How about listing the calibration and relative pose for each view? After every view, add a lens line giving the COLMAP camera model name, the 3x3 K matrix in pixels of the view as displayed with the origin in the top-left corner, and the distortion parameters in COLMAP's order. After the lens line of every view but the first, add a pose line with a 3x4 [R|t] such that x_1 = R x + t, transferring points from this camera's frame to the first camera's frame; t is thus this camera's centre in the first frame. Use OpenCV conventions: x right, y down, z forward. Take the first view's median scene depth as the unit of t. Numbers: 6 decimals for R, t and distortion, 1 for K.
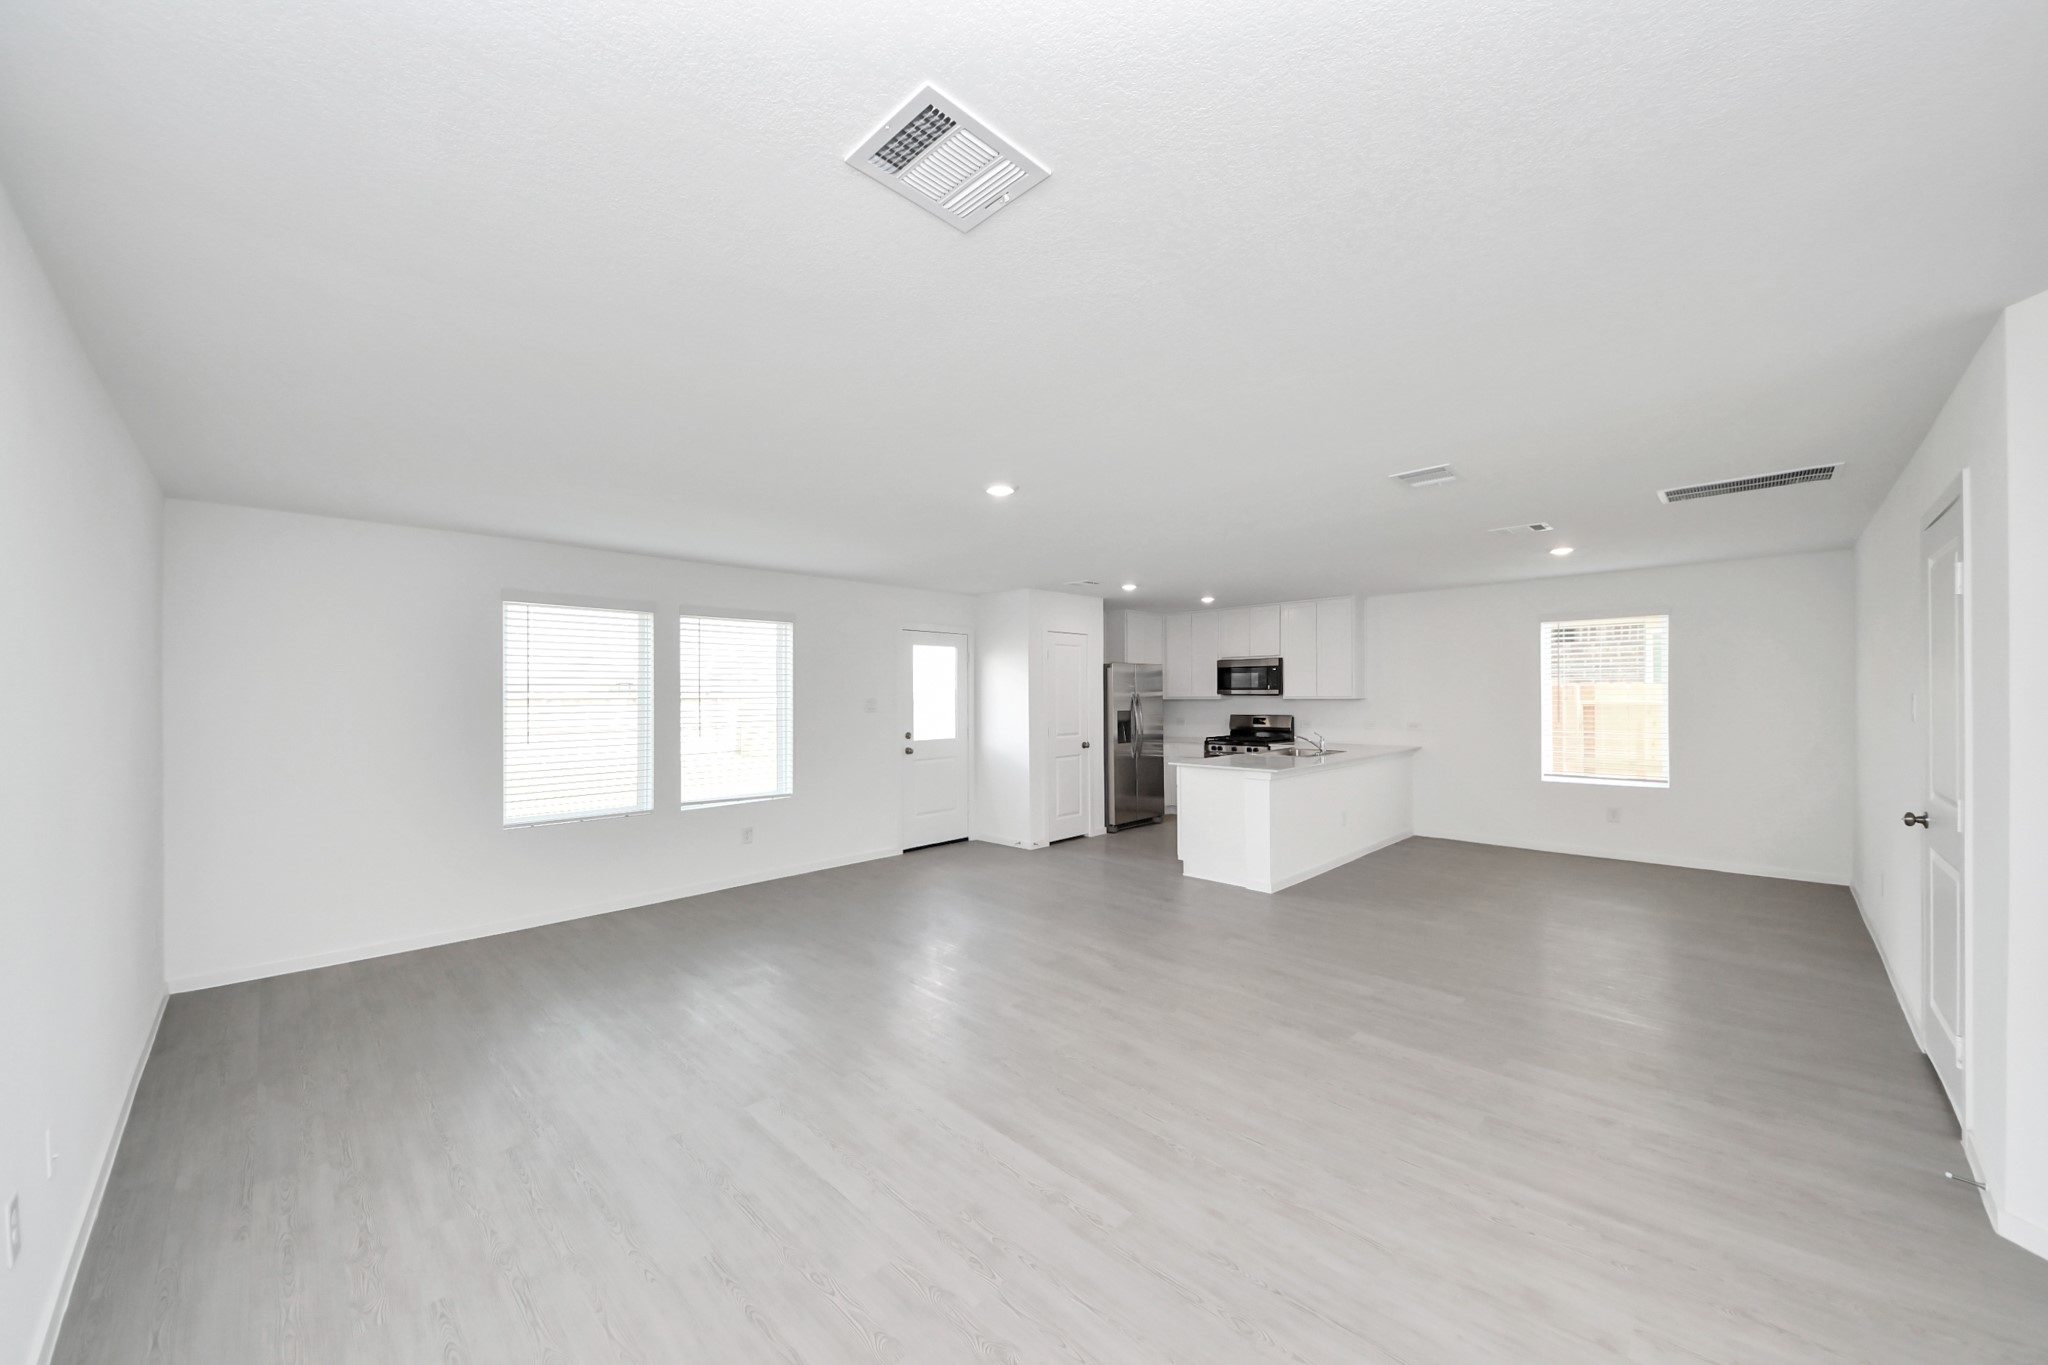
lens RADIAL K [[692.6, 0, 1012.7], [0, 692.6, 686.2], [0, 0, 1]] dist [0.050604, -0.019772]
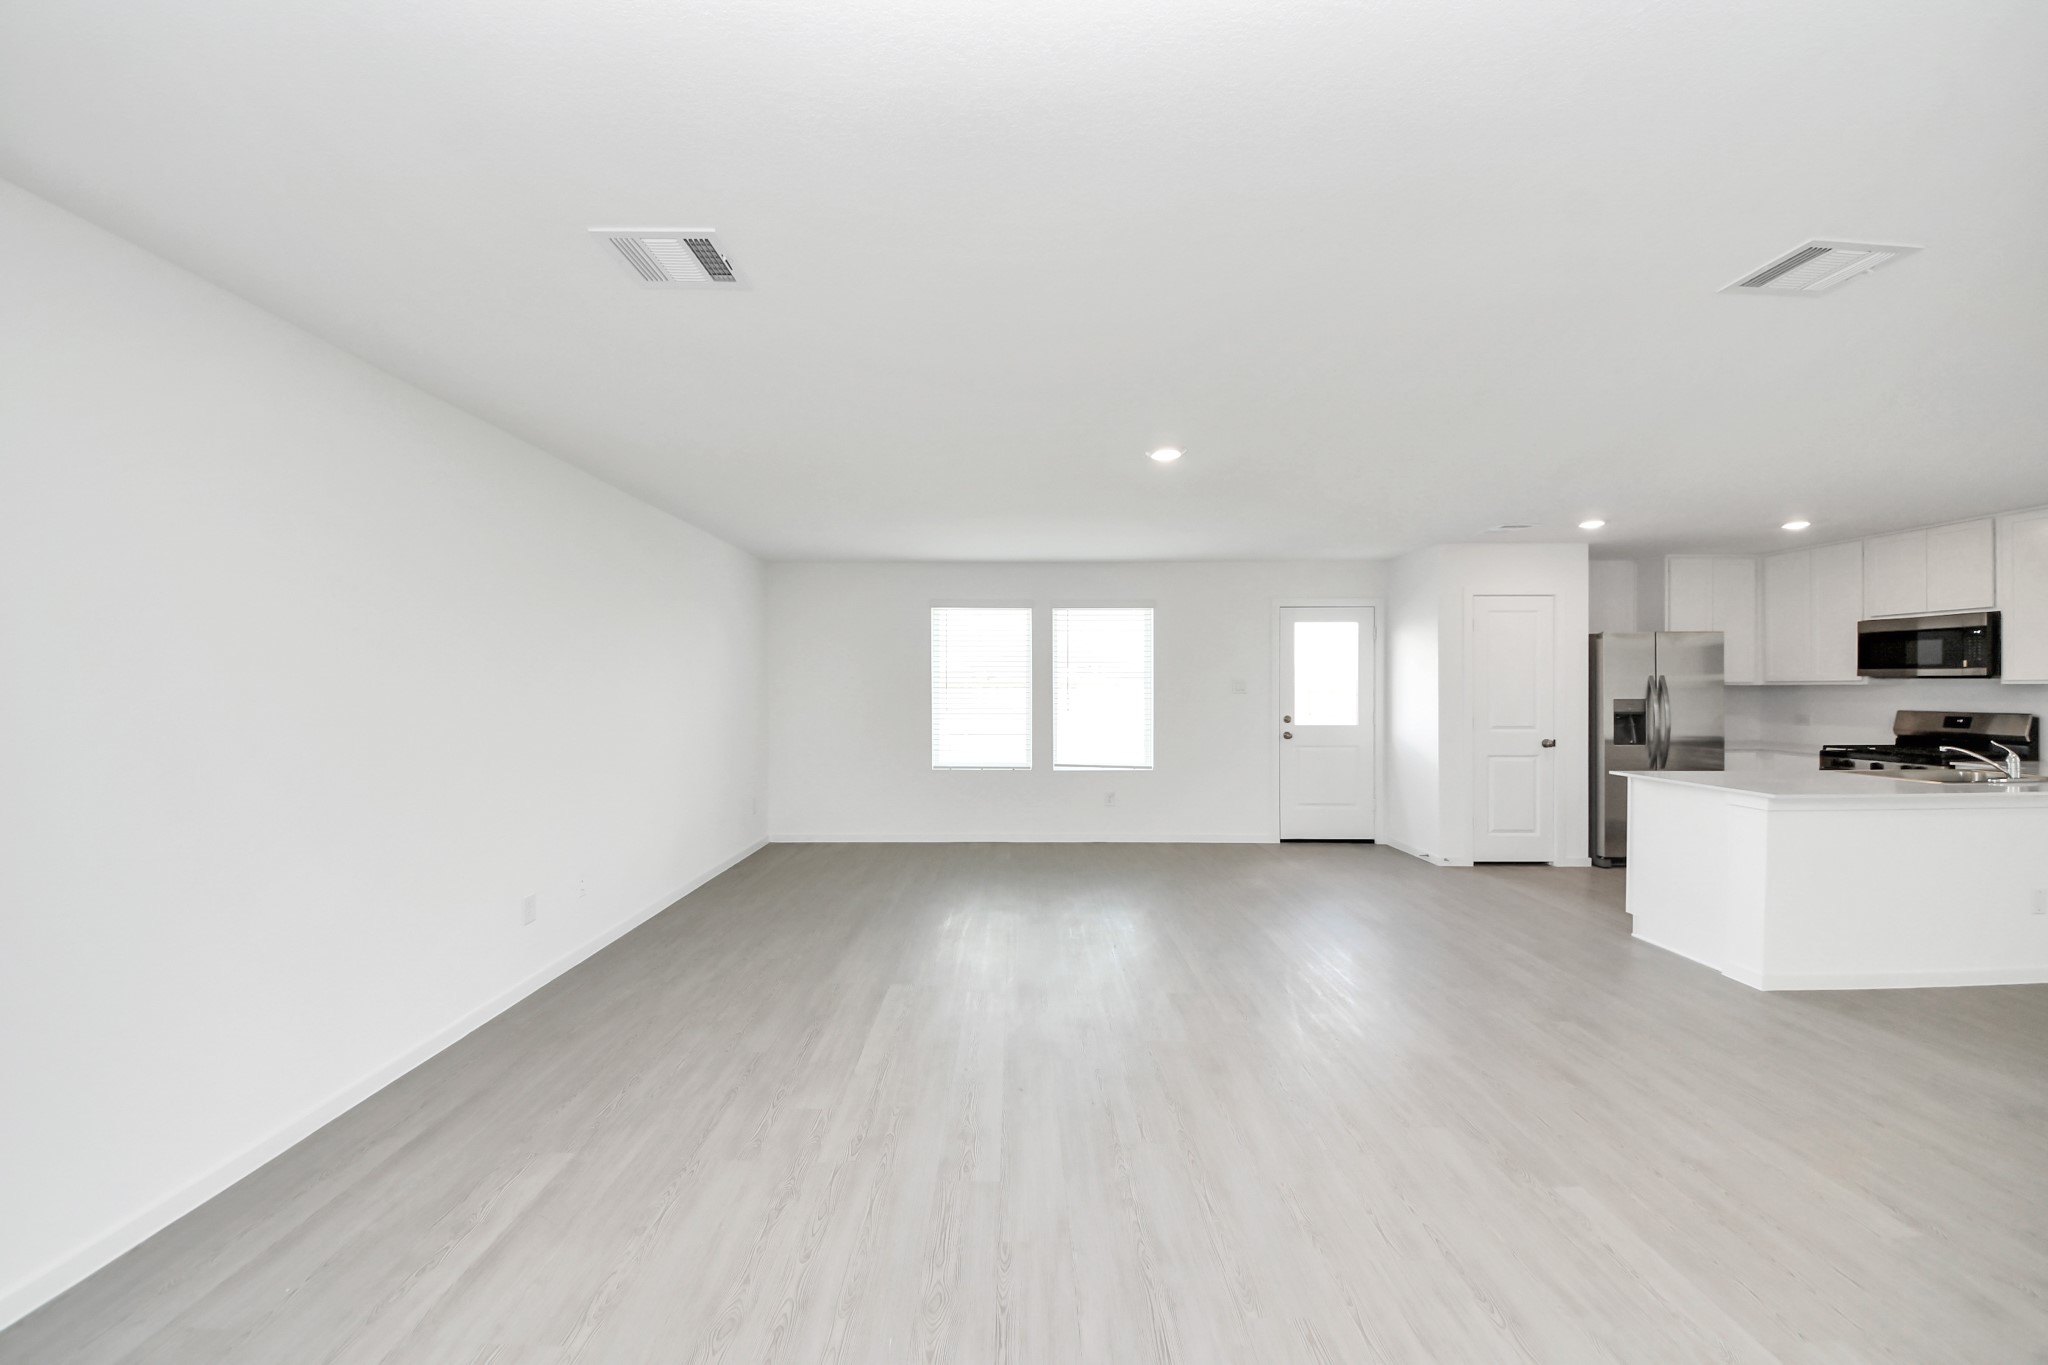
lens RADIAL K [[686.9, 0, 1046.4], [0, 686.9, 682.7], [0, 0, 1]] dist [0.008306, -0.005839]
pose [[0.734501, 0.004784, -0.678590, 0.241571], [0.003601, 0.999934, 0.010946, 0.010289], [0.678598, -0.010484, 0.734435, 0.095996]]
